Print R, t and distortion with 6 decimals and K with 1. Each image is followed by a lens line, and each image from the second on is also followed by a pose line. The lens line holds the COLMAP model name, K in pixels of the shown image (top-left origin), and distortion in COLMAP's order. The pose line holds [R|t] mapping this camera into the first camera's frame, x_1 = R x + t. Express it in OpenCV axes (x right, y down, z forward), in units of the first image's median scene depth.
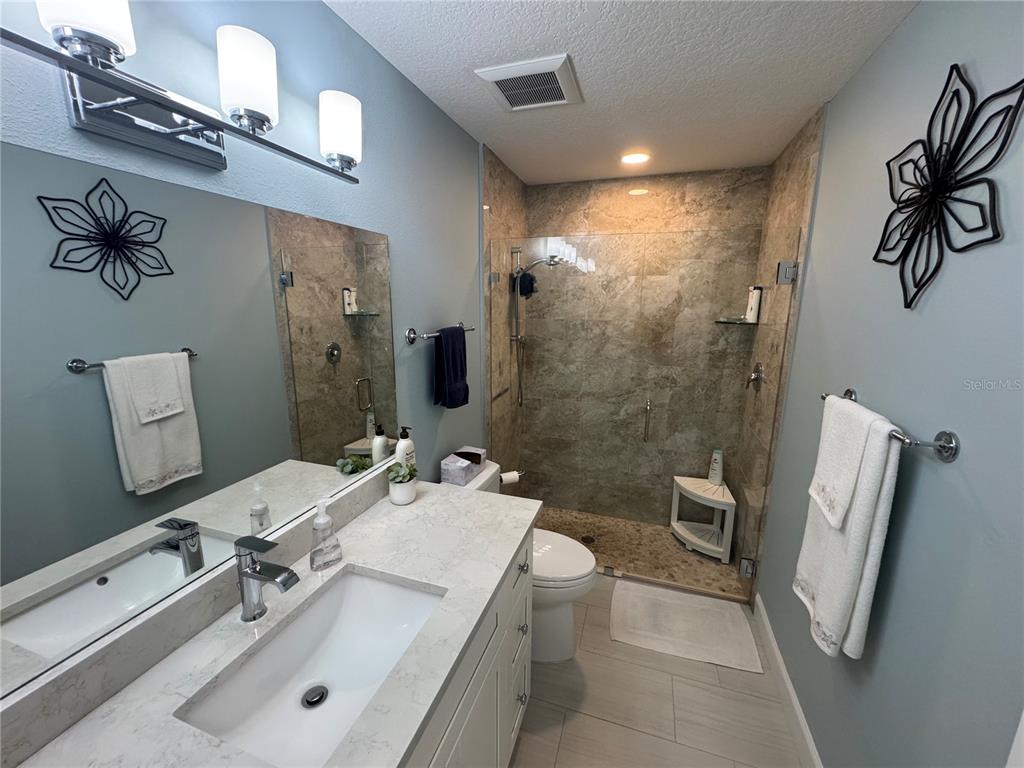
lens RADIAL K [[410.2, 0, 511.7], [0, 410.2, 383.9], [0, 0, 1]] dist [-0.003088, 0.000004]
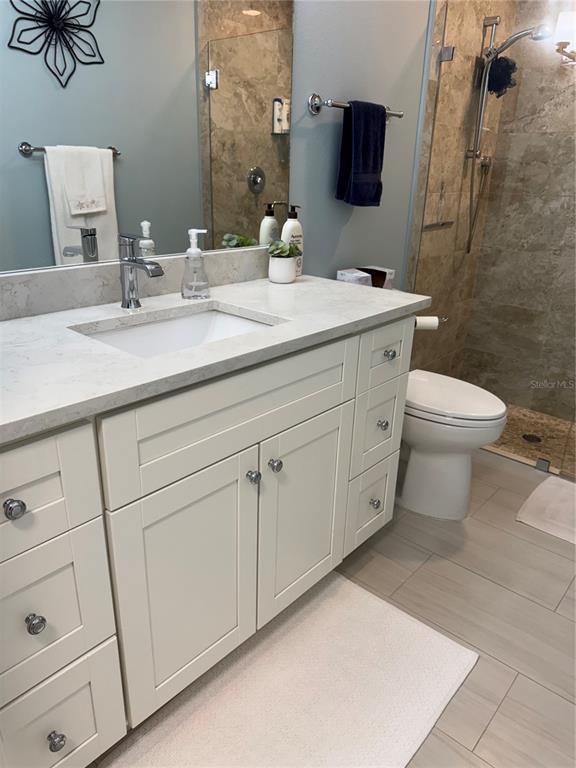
lens RADIAL K [[547.8, 0, 289.3], [0, 547.8, 382.4], [0, 0, 1]] dist [0.033960, -0.039464]
pose [[0.920459, 0.161147, -0.356070, 0.133256], [-0.102646, 0.978735, 0.177602, 0.160009], [0.377118, -0.126926, 0.917427, -0.102395]]
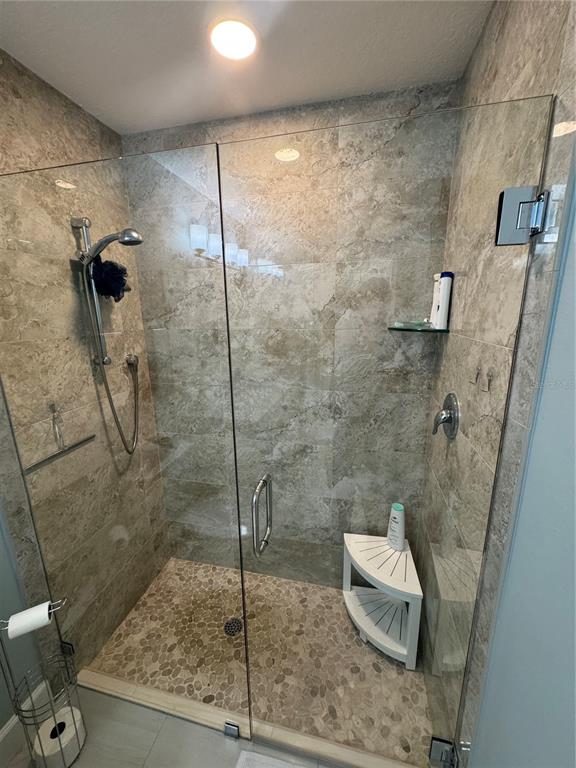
lens RADIAL K [[307.7, 0, 287.8], [0, 307.7, 383.1], [0, 0, 1]] dist [-0.003088, 0.000004]
pose [[0.995688, -0.040452, 0.083481, 0.285144], [0.037993, 0.998802, 0.030843, -0.082655], [-0.084628, -0.027538, 0.996032, 0.501218]]
